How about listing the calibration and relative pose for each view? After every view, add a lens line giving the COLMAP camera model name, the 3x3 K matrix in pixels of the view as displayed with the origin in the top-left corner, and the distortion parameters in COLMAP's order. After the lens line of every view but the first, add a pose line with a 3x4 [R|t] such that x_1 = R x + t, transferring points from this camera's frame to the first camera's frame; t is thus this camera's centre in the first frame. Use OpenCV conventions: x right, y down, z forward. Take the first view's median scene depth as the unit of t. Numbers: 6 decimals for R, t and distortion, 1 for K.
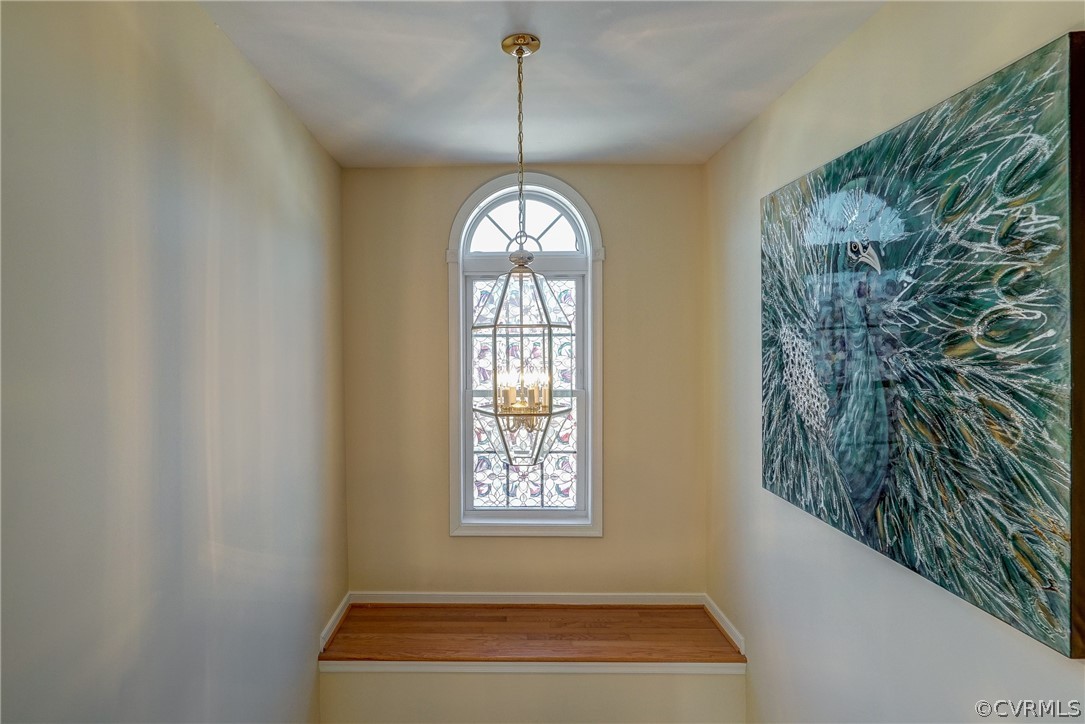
lens RADIAL K [[488.7, 0, 542.0], [0, 488.7, 334.9], [0, 0, 1]] dist [-0.001119, 0.000729]
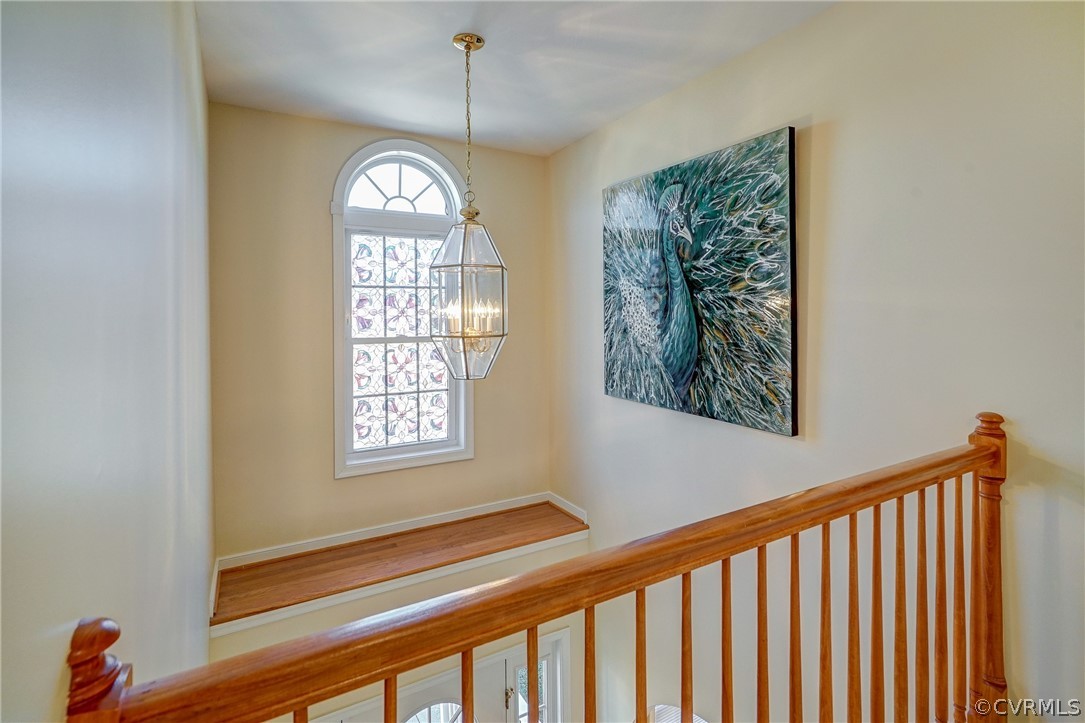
lens RADIAL K [[510.0, 0, 499.0], [0, 510.0, 307.9], [0, 0, 1]] dist [0.001610, 0.000149]
pose [[0.878587, 0.012361, 0.477422, -0.586299], [-0.001432, 0.999729, -0.023248, 0.111734], [-0.477580, 0.019742, 0.878367, -0.163599]]
